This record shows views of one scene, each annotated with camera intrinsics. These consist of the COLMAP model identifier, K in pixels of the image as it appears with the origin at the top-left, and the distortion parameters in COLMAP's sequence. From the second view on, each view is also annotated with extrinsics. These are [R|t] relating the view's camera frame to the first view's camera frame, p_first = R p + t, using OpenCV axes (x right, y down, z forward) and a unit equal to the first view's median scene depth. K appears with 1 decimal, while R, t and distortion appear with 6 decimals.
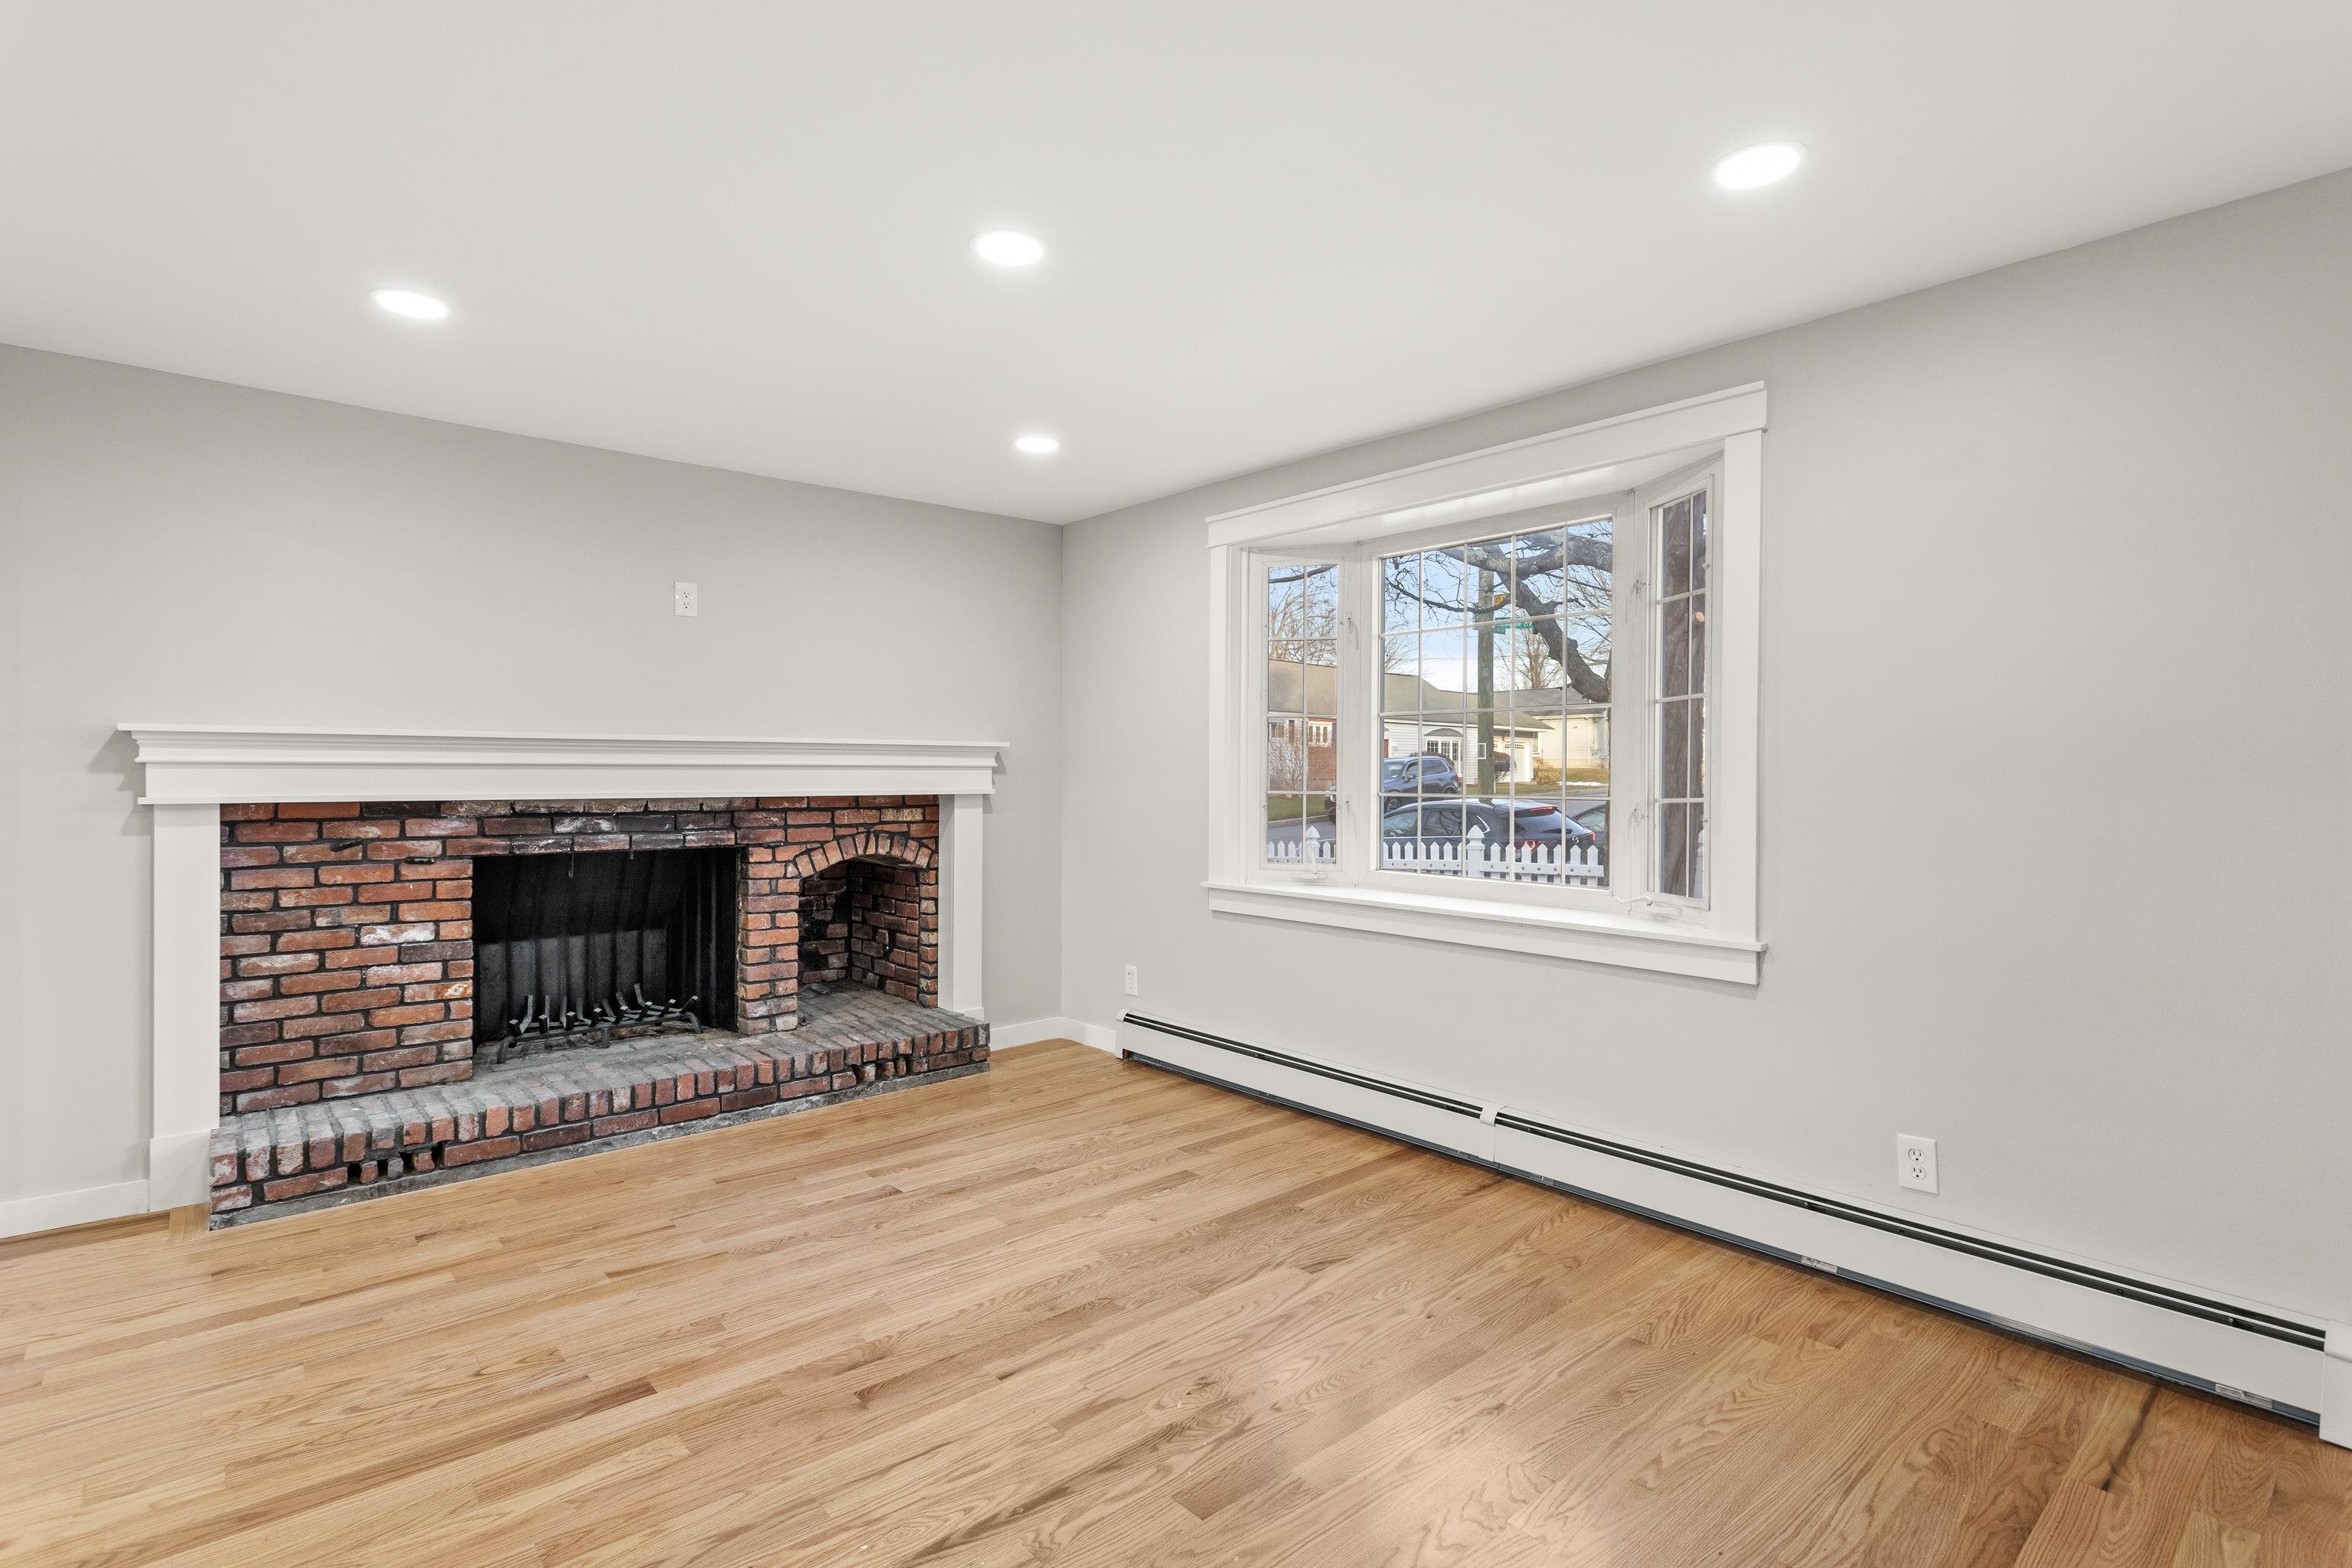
lens RADIAL K [[1131.0, 0, 1181.3], [0, 1131.0, 782.5], [0, 0, 1]] dist [0.001390, 0.002047]
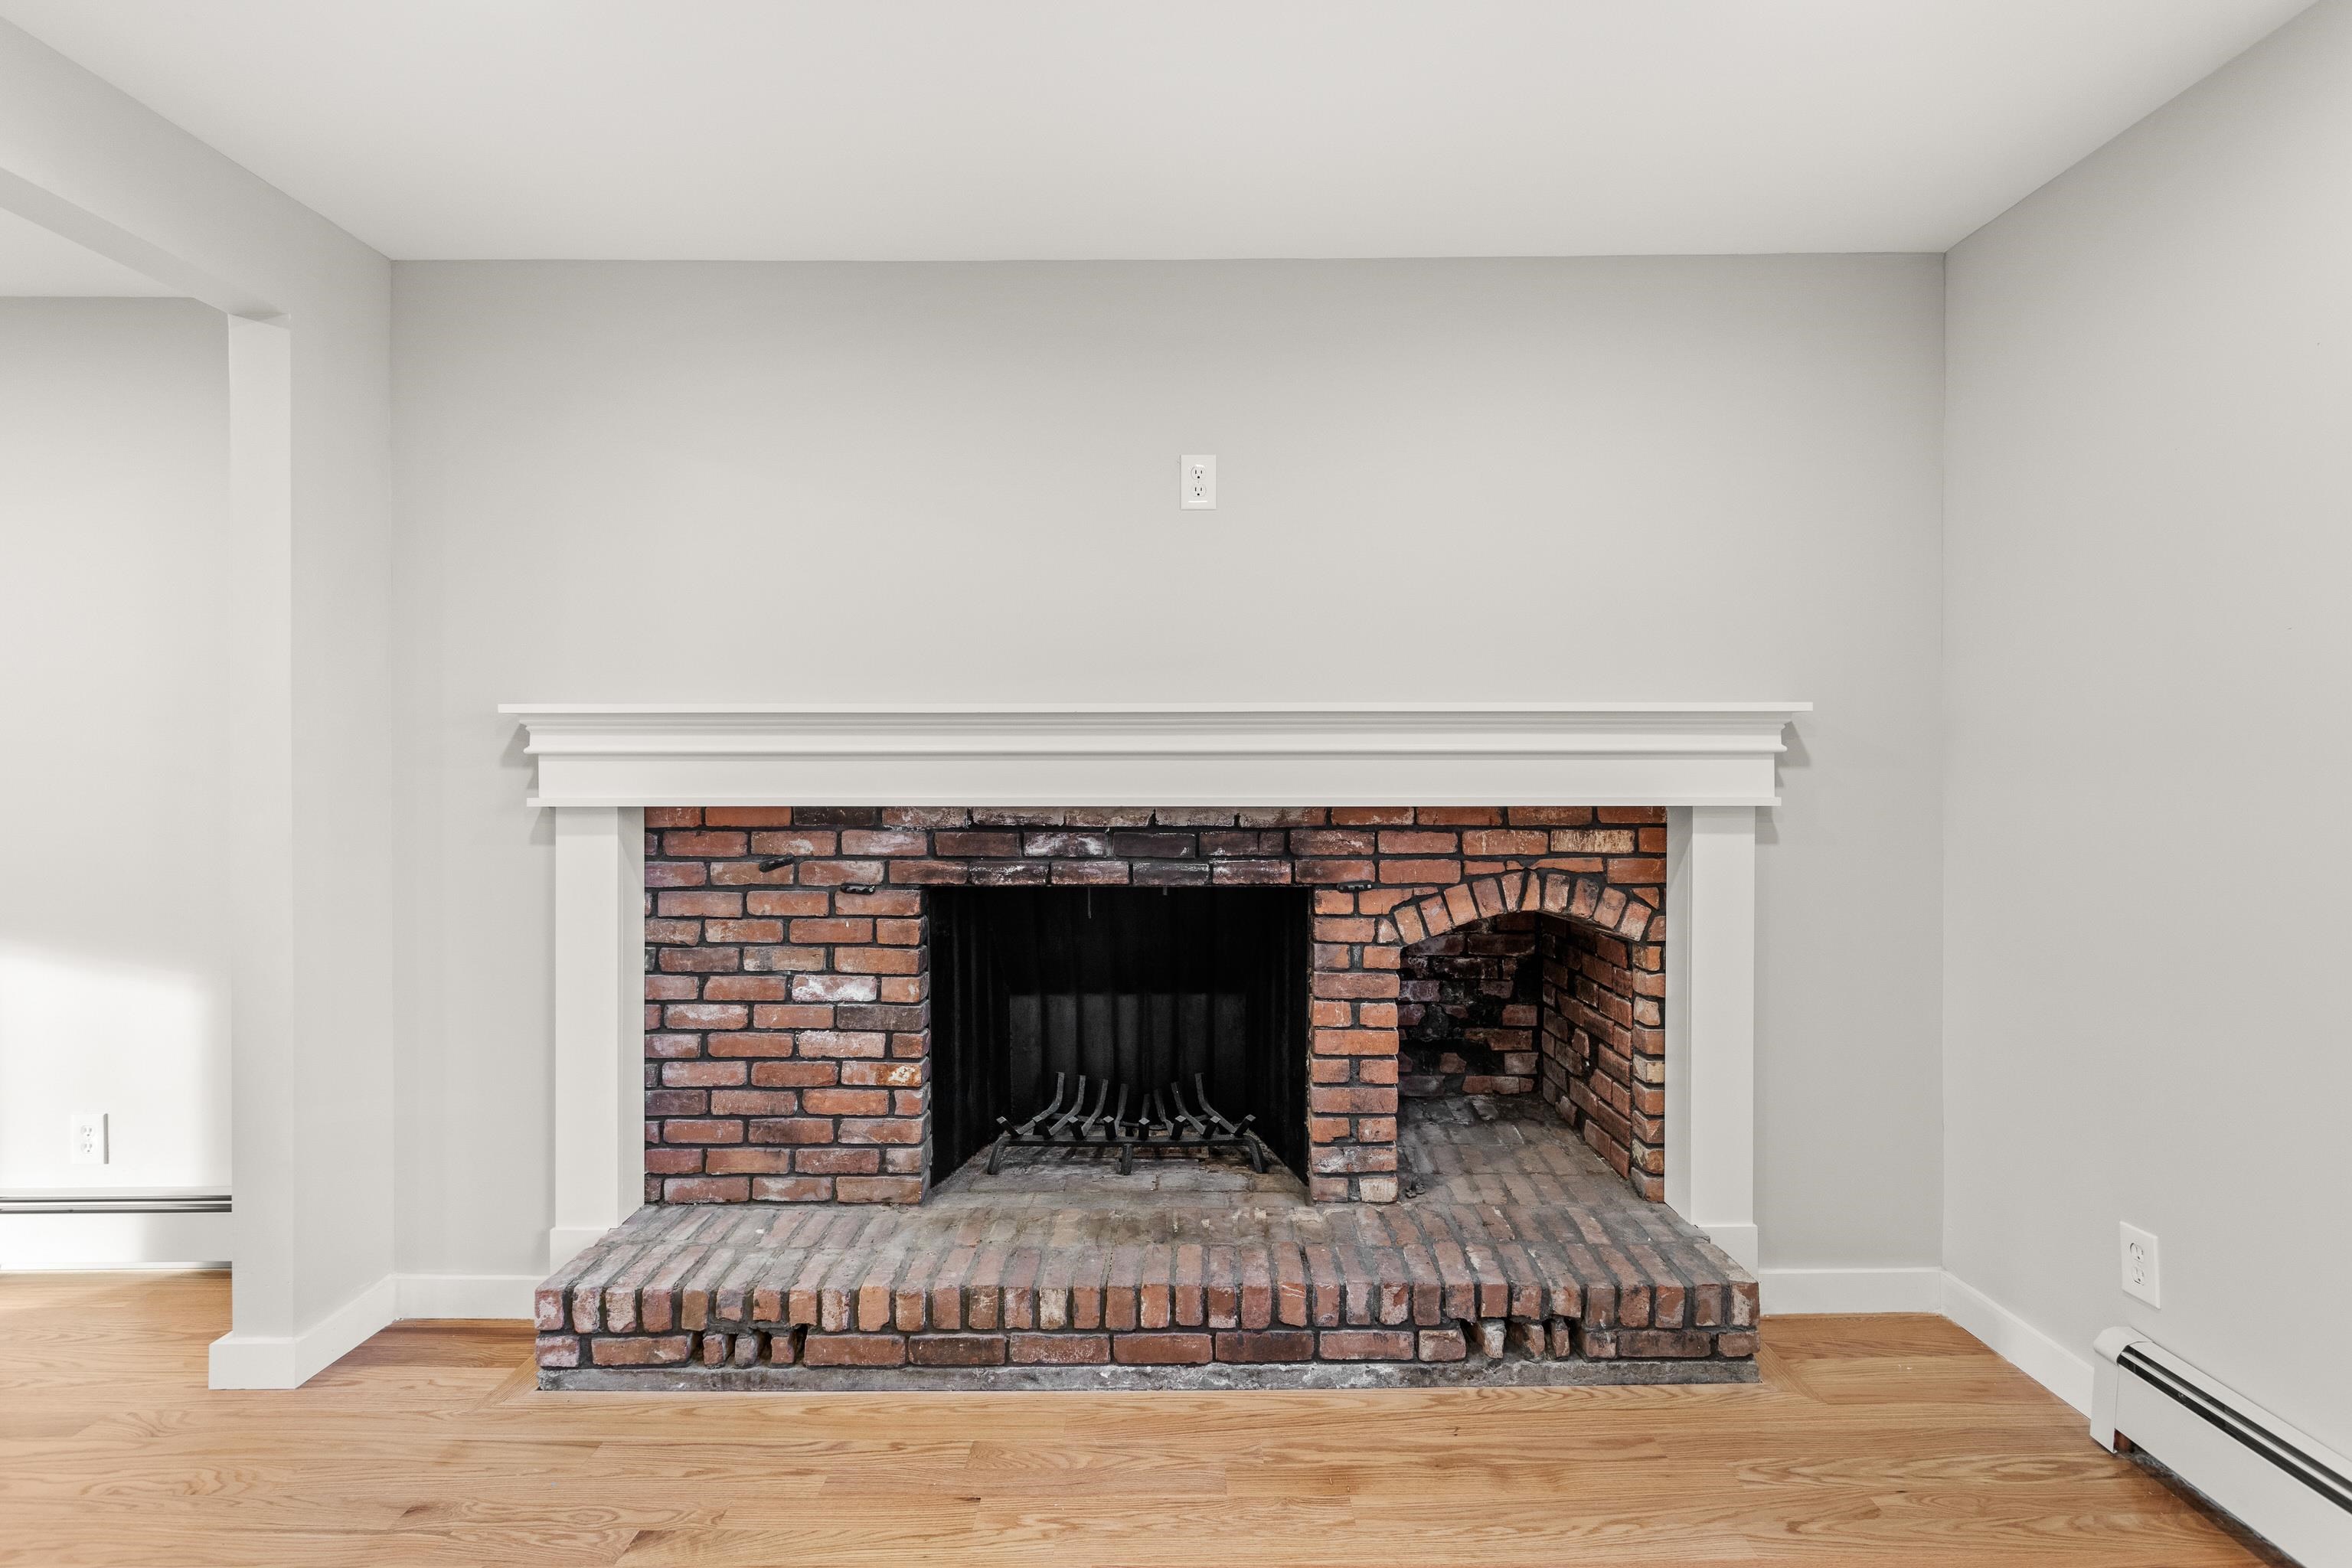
lens RADIAL K [[1131.0, 0, 1184.6], [0, 1131.0, 766.4], [0, 0, 1]] dist [0.001390, 0.002047]
pose [[0.754190, -0.000378, -0.656656, -0.042547], [-0.003412, 0.999984, -0.004494, -0.005377], [0.656647, 0.005630, 0.754177, 0.544920]]
